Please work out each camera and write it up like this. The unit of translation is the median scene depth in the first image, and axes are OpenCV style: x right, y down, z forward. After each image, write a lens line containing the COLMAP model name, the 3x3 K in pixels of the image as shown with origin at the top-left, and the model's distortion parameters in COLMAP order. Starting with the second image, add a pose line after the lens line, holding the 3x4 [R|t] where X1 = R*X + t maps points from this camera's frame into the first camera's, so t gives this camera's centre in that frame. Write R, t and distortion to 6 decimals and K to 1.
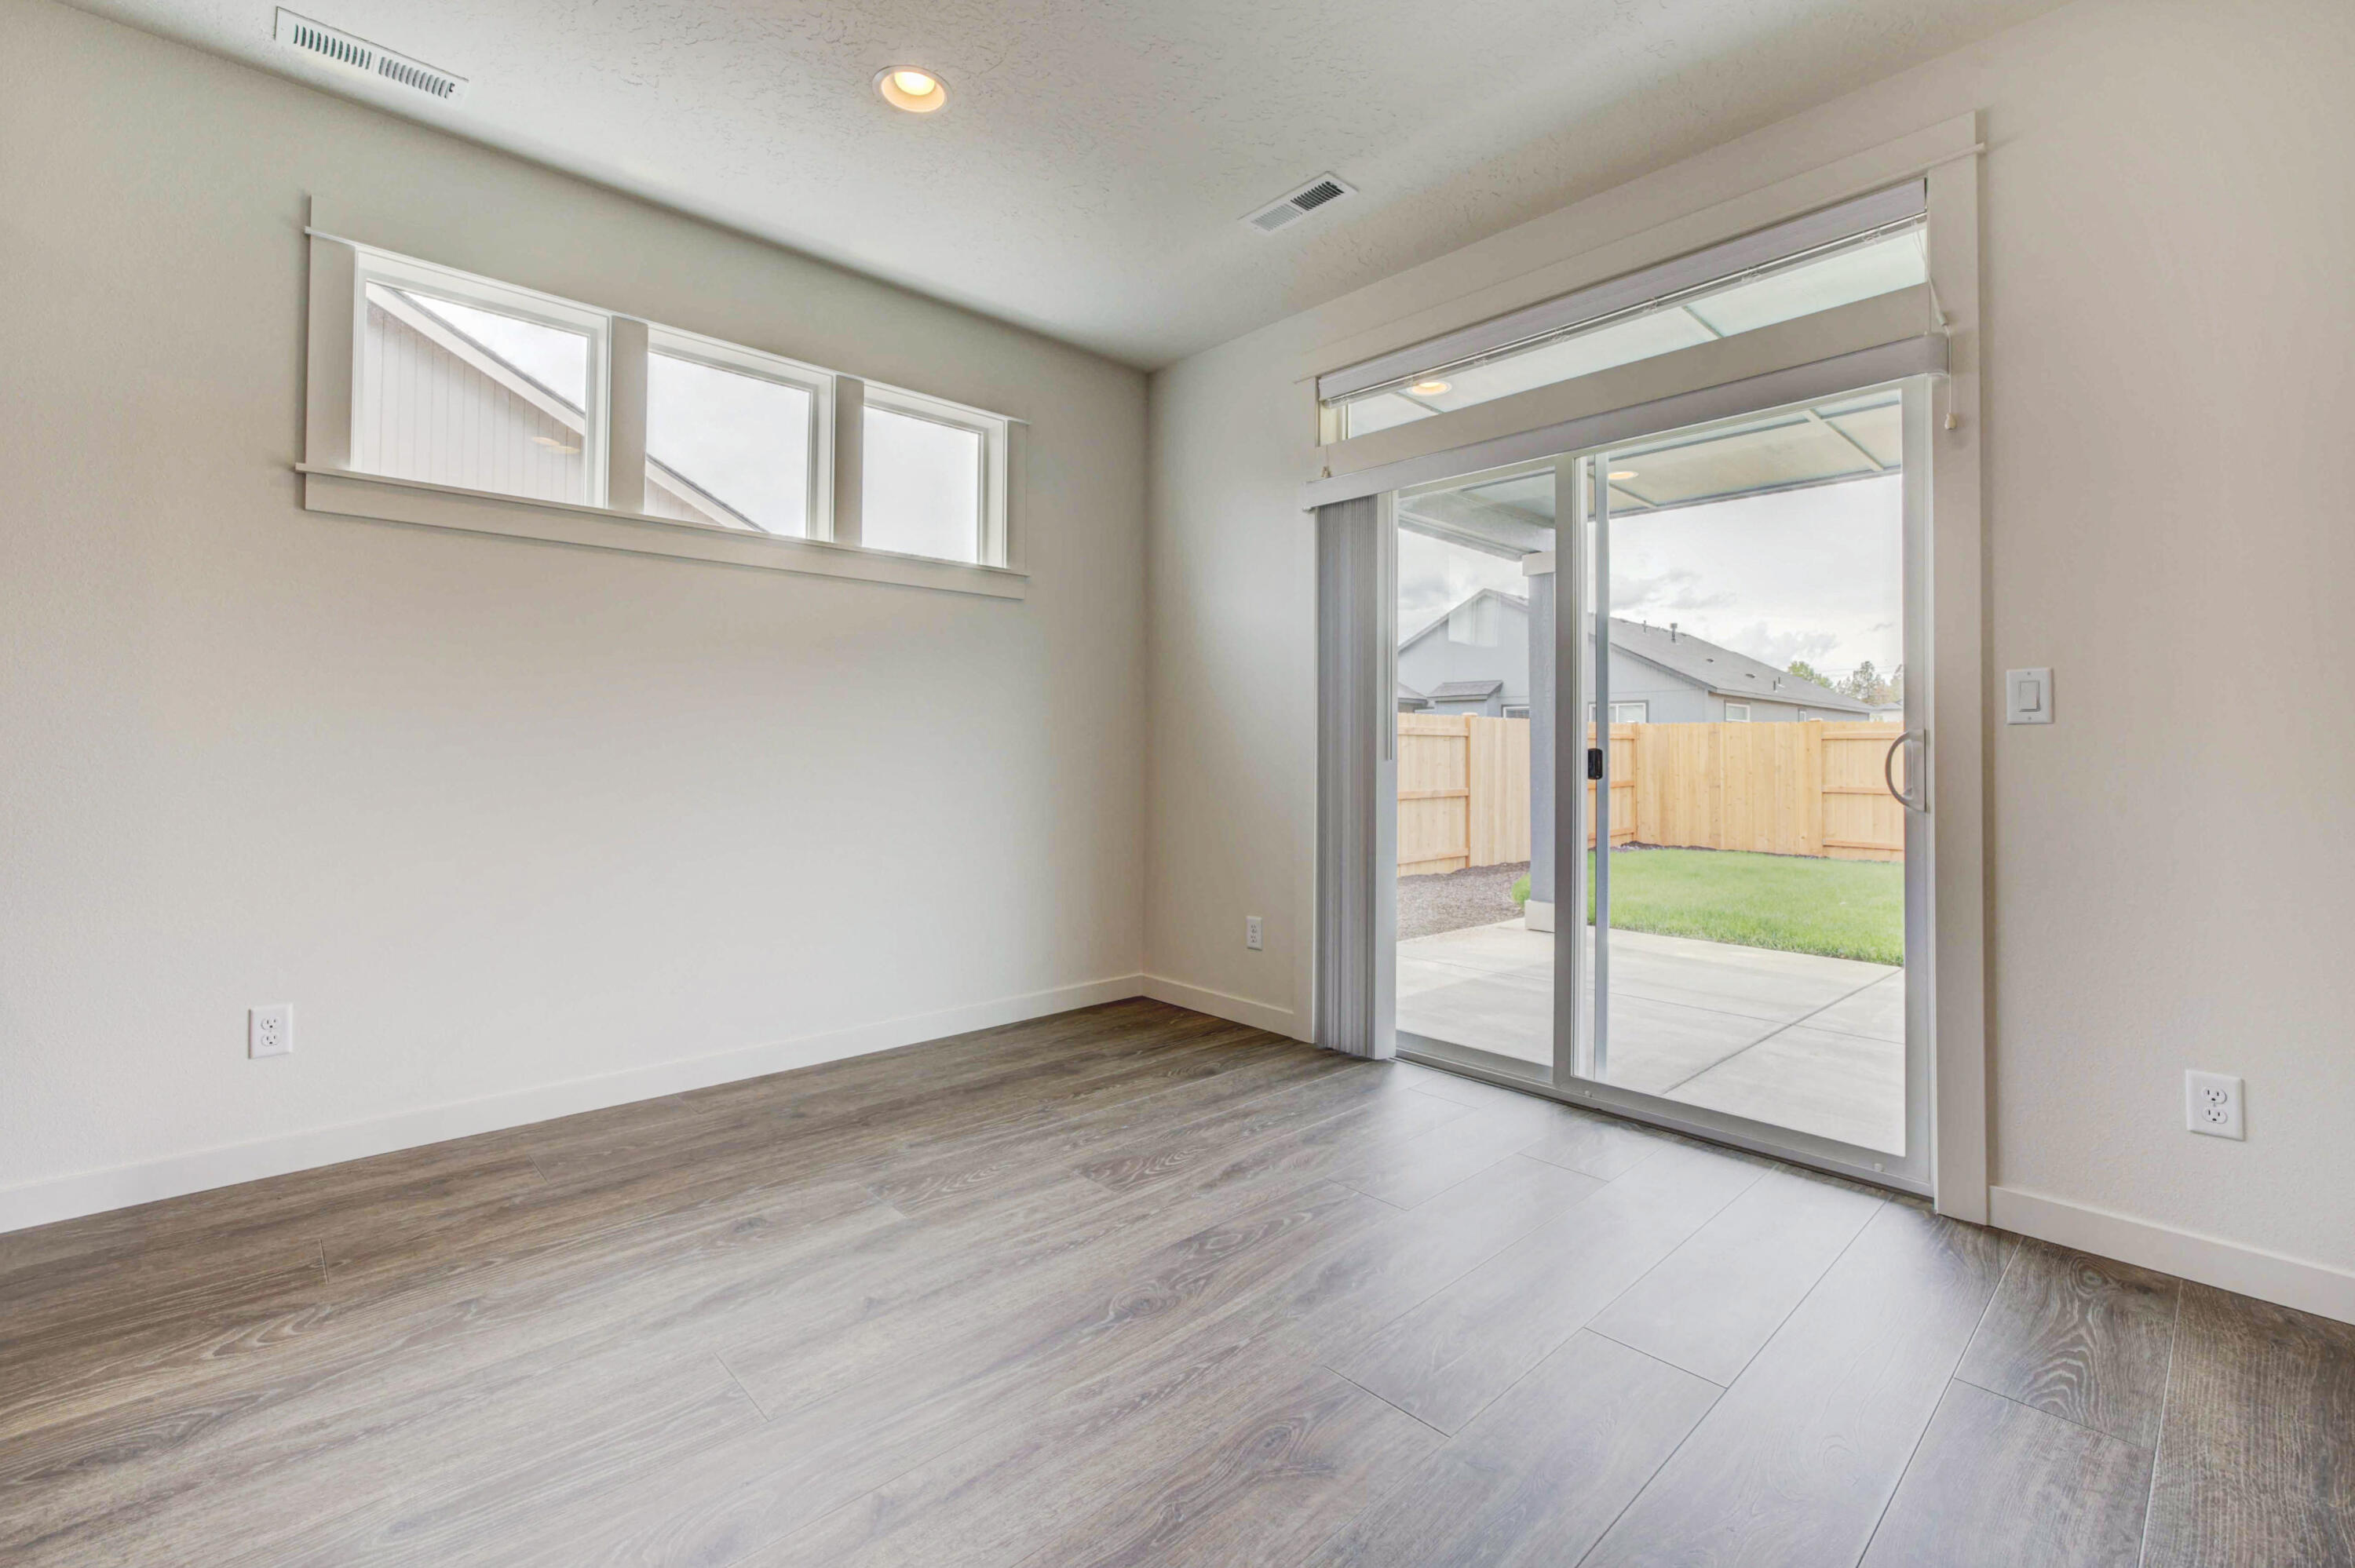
lens RADIAL K [[1025.5, 0, 1176.0], [0, 1025.5, 751.7], [0, 0, 1]] dist [-0.000575, -0.000079]
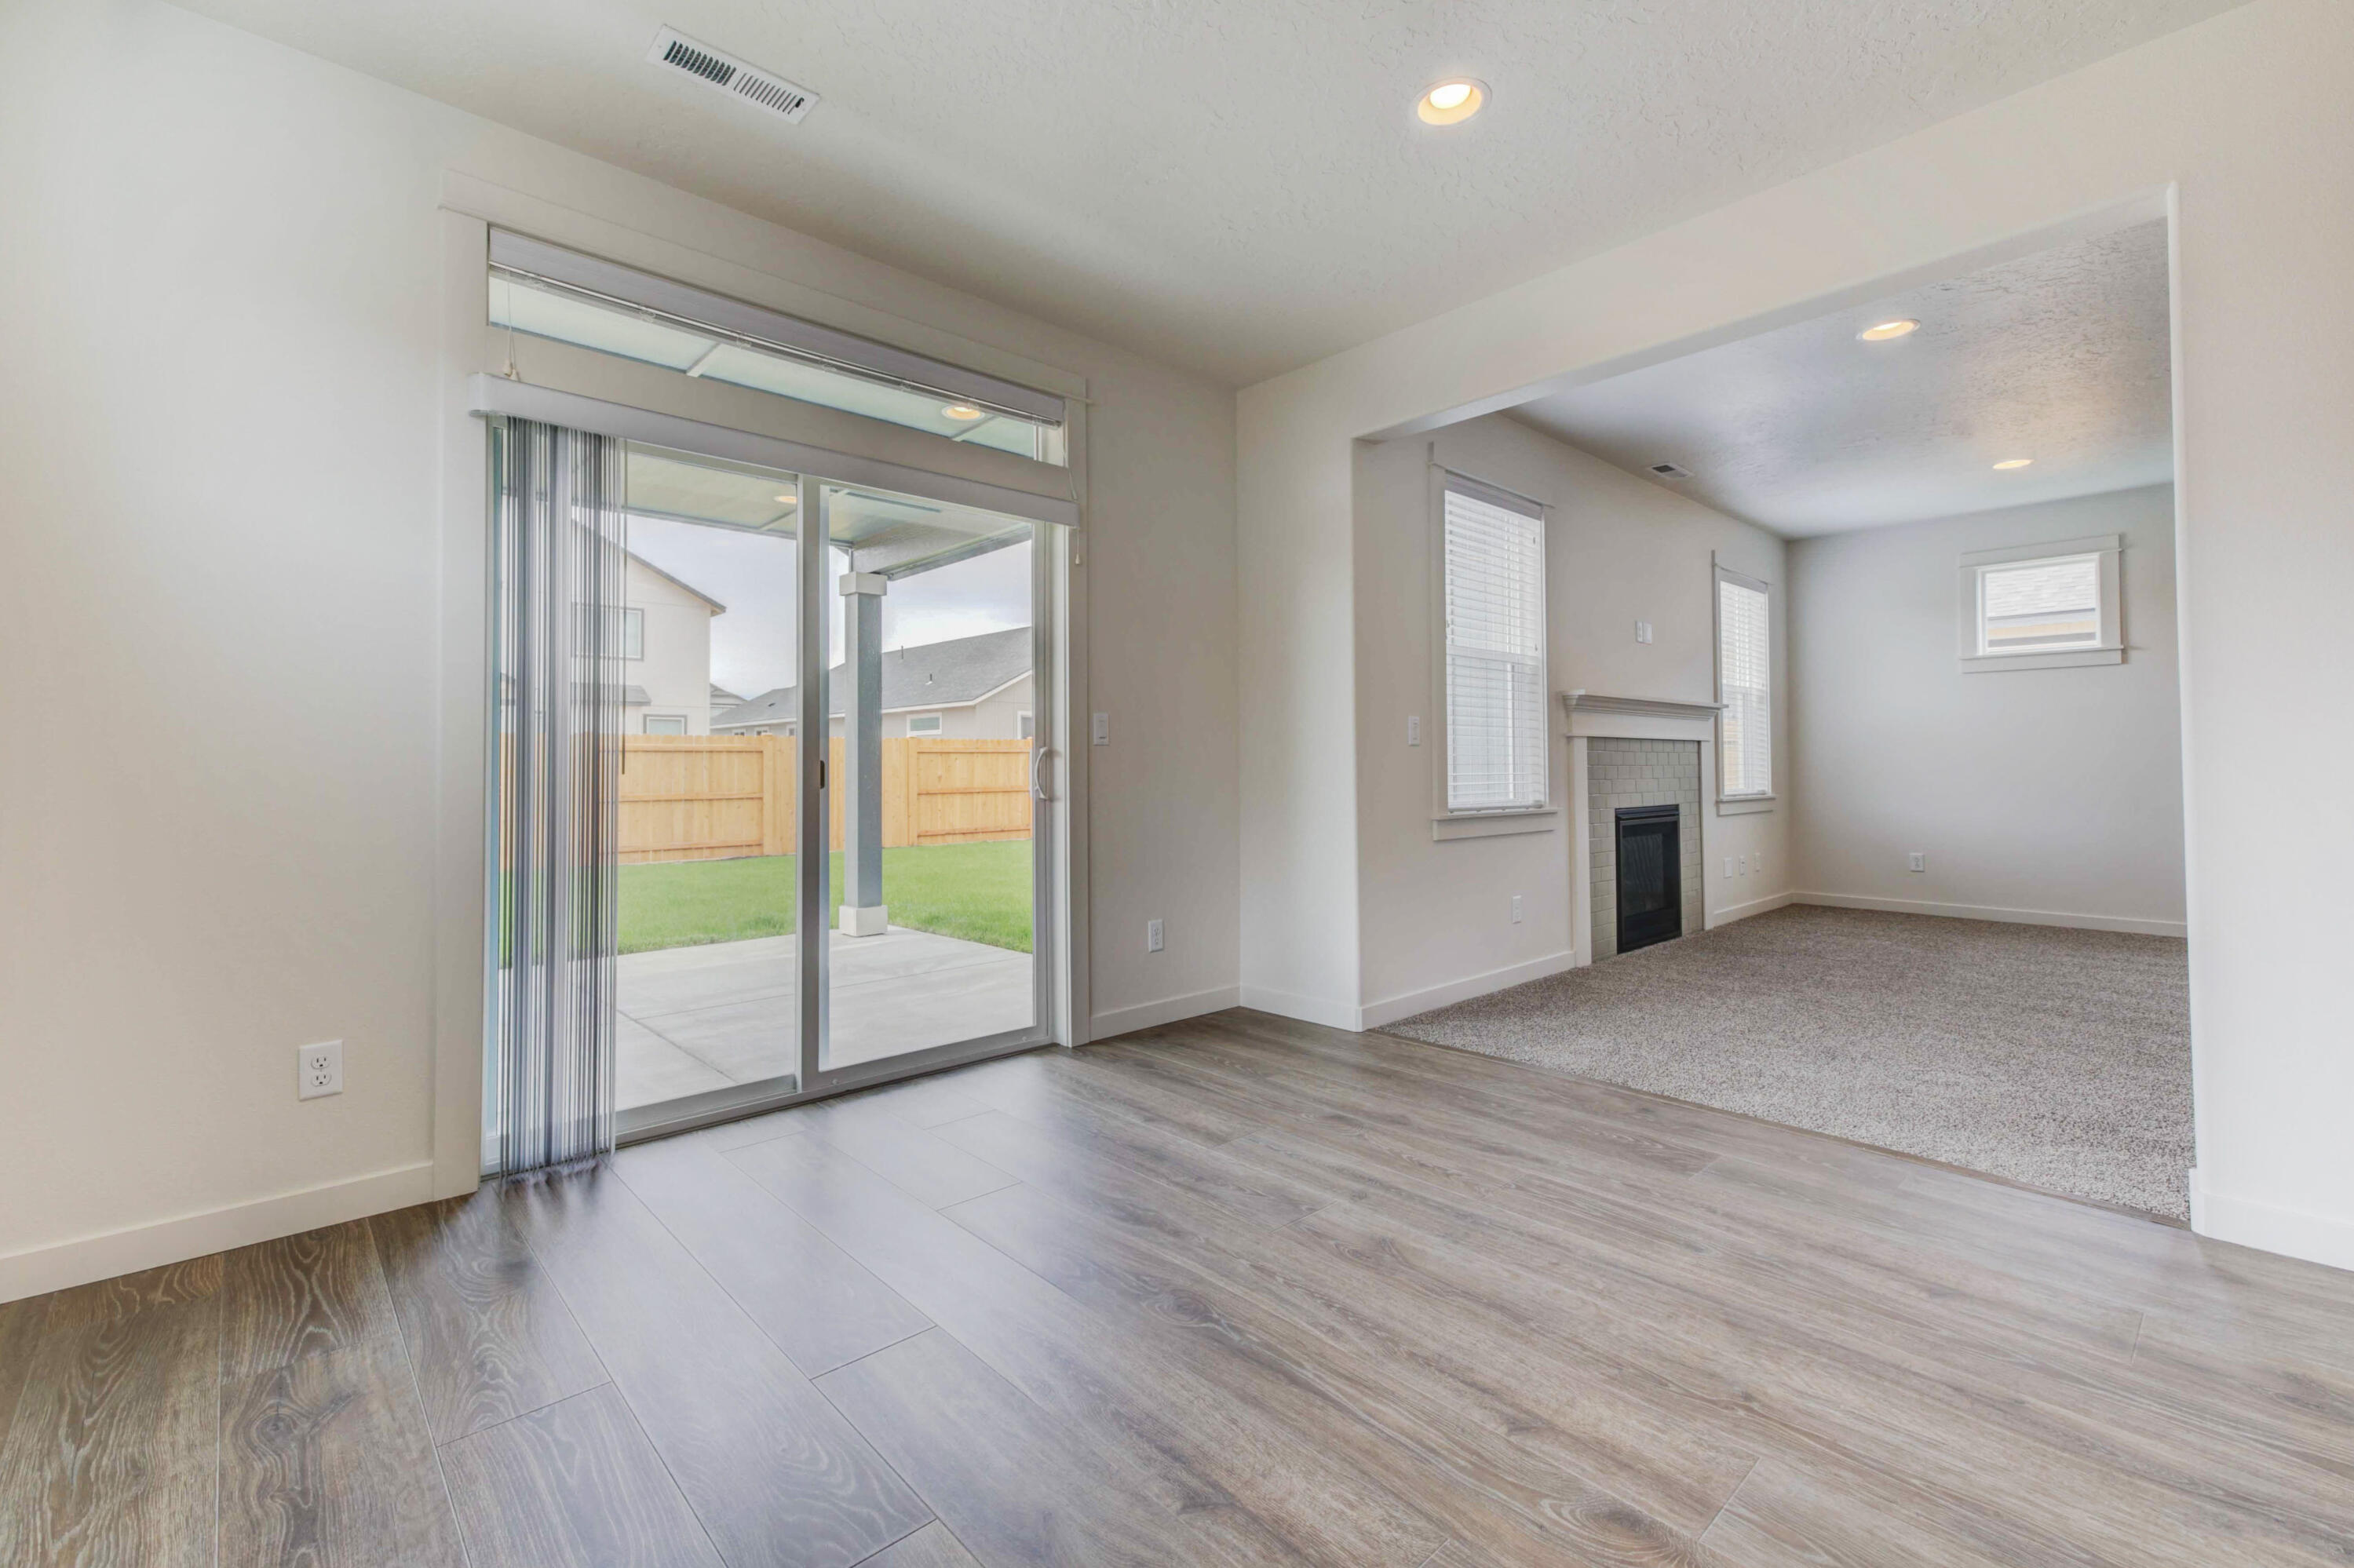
lens RADIAL K [[992.7, 0, 1177.0], [0, 992.7, 784.0], [0, 0, 1]] dist [-0.001556, -0.000160]
pose [[0.007566, -0.023966, 0.999684, -0.795398], [0.008747, 0.999676, 0.023900, -0.001584], [-0.999933, 0.008563, 0.007773, 0.794792]]
